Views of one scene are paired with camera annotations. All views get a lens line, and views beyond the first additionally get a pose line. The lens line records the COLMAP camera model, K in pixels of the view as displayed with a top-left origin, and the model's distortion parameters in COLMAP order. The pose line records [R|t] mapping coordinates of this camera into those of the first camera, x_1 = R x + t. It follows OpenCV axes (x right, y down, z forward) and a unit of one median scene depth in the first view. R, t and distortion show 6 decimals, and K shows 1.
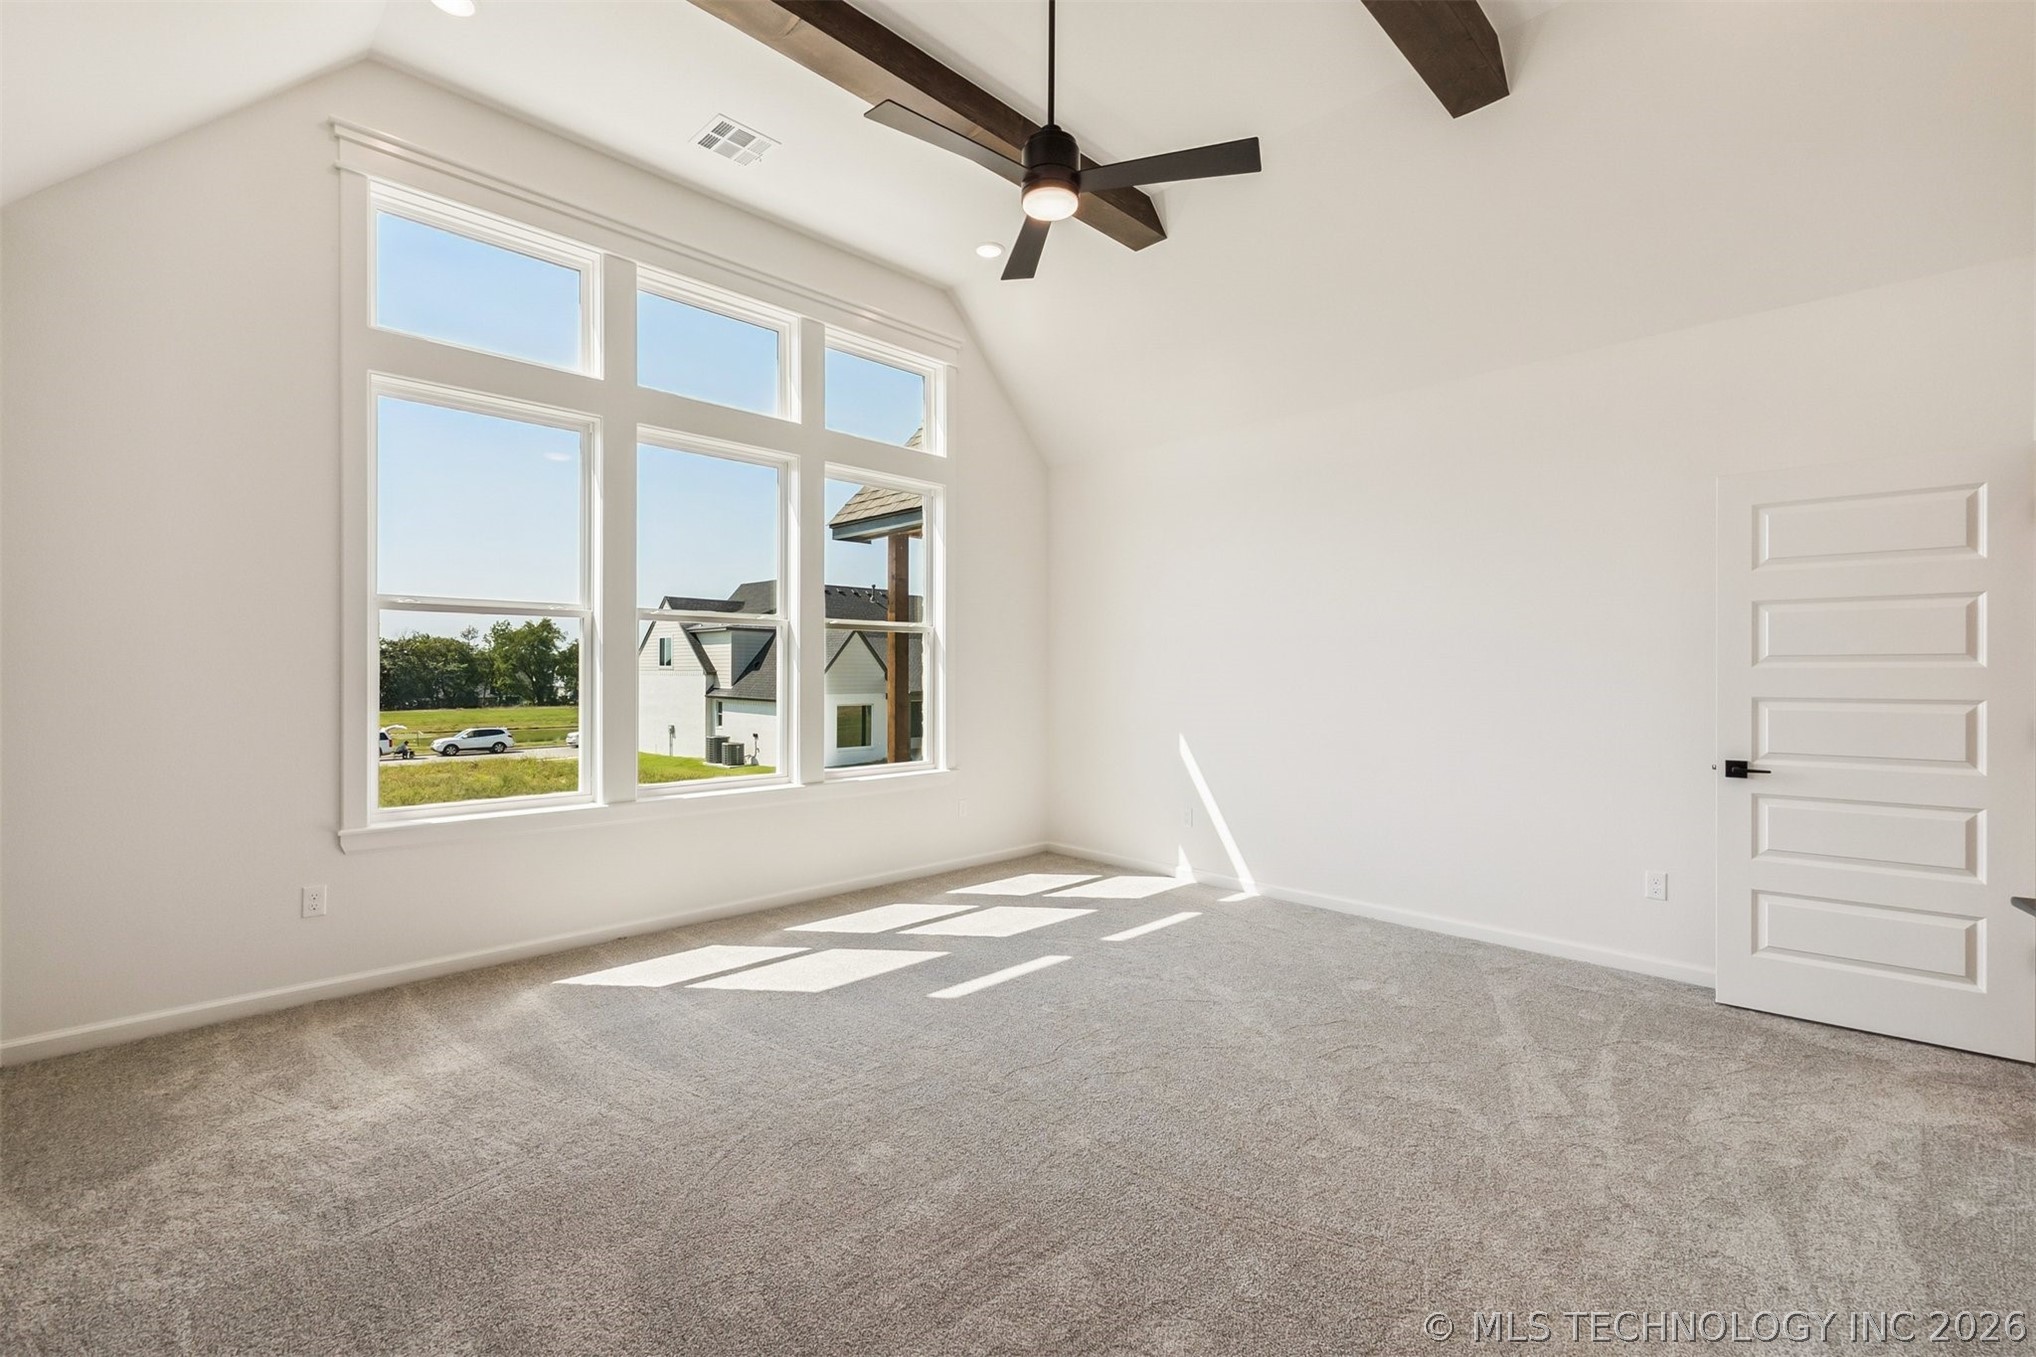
lens RADIAL K [[893.3, 0, 1032.0], [0, 893.3, 670.0], [0, 0, 1]] dist [0.000013, 0.000077]
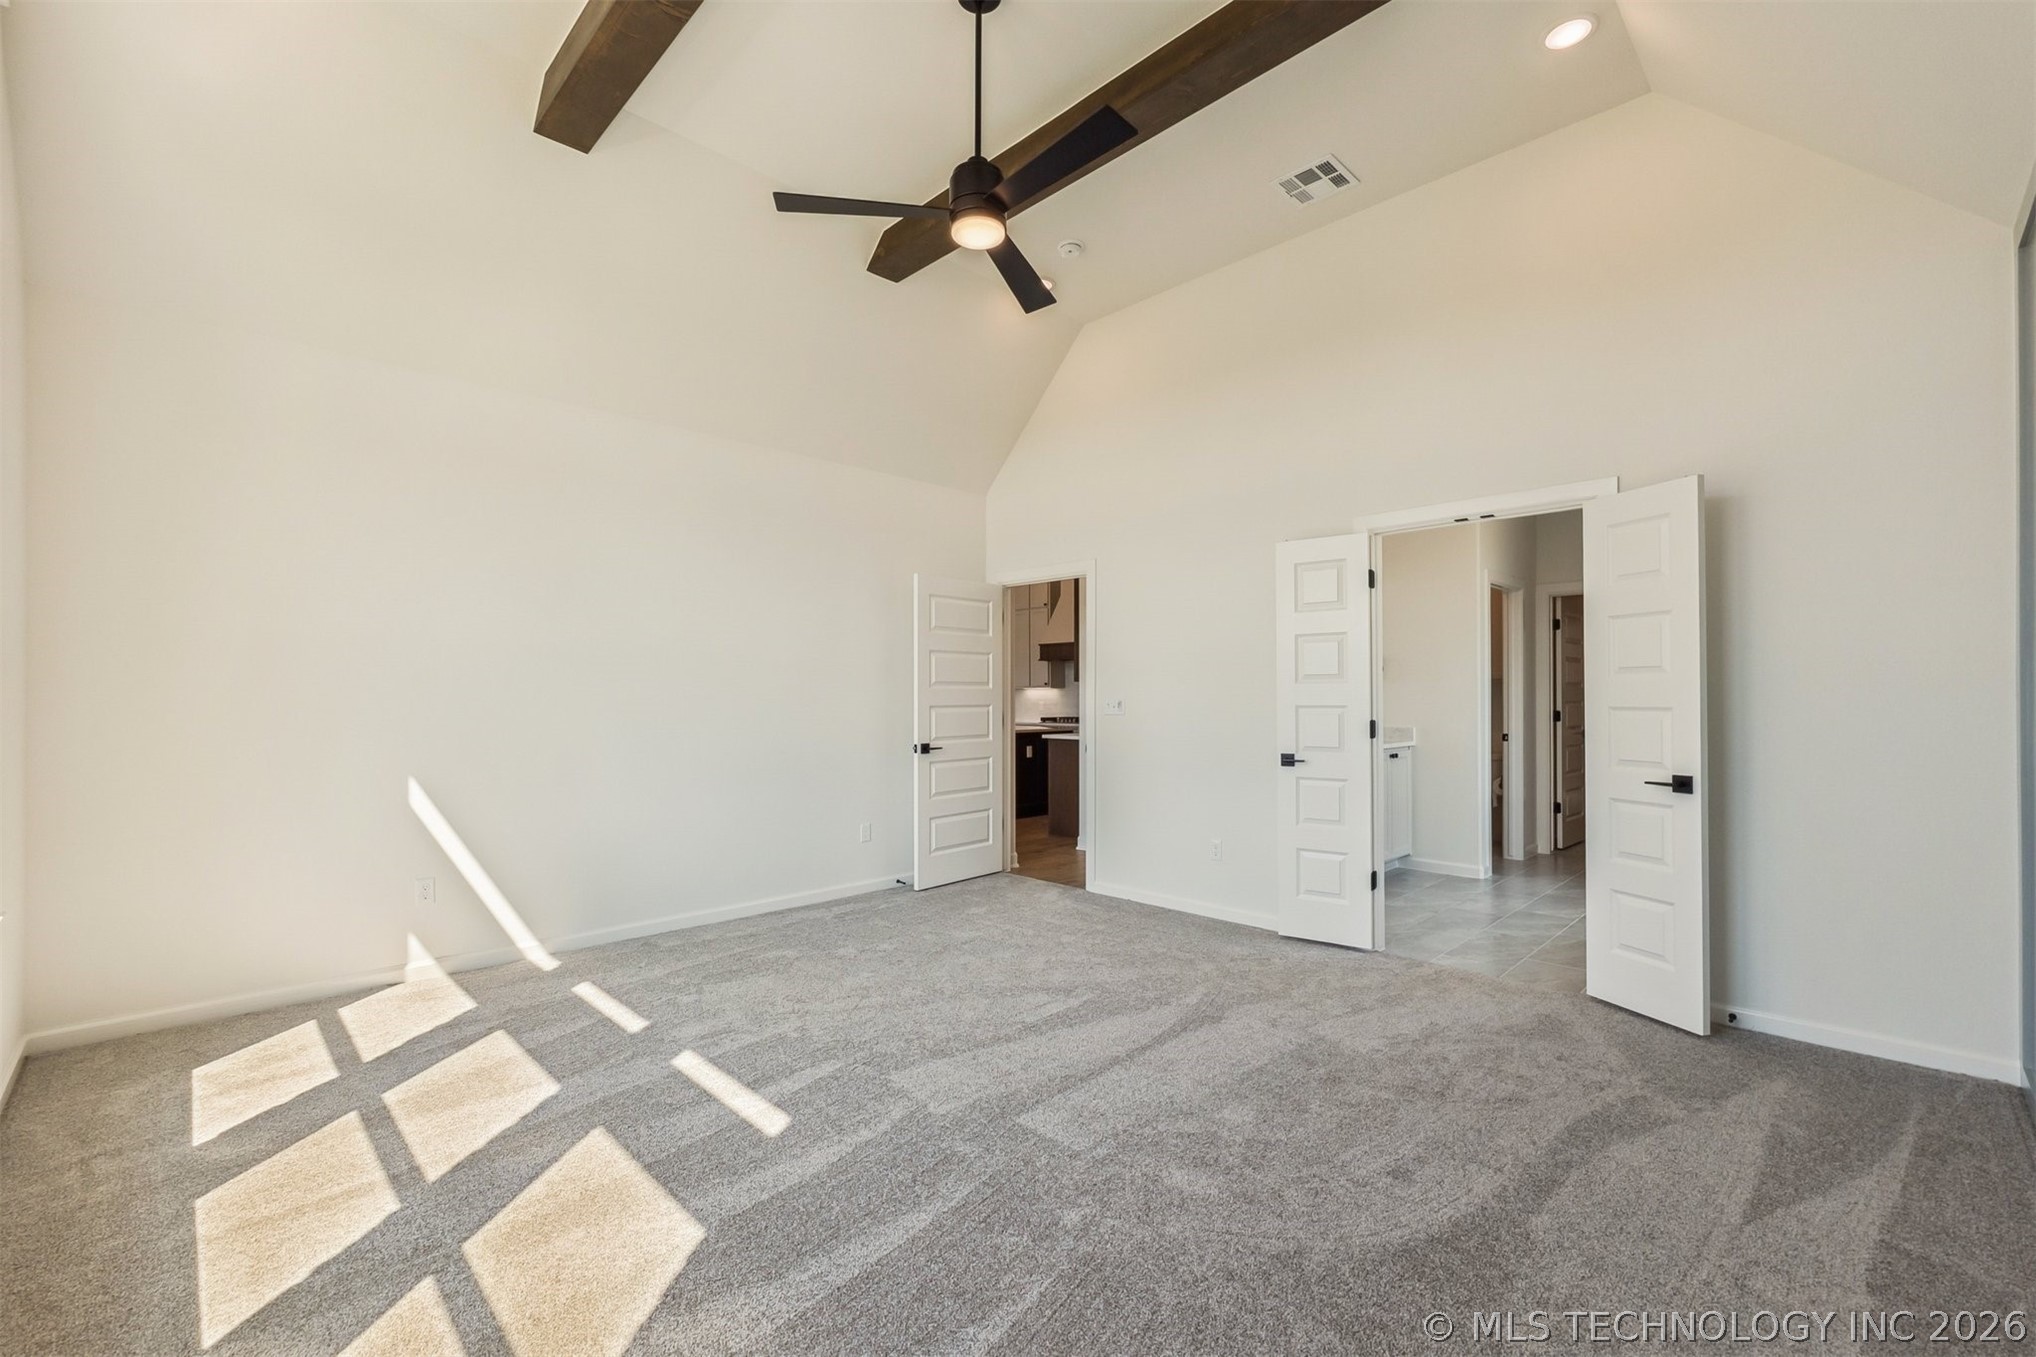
lens RADIAL K [[861.4, 0, 1014.8], [0, 861.4, 689.9], [0, 0, 1]] dist [0.000530, 0.000118]
pose [[0.015179, 0.004652, 0.999874, -0.846444], [0.000116, 0.999989, -0.004655, 0.007839], [-0.999885, 0.000186, 0.015178, 0.816265]]
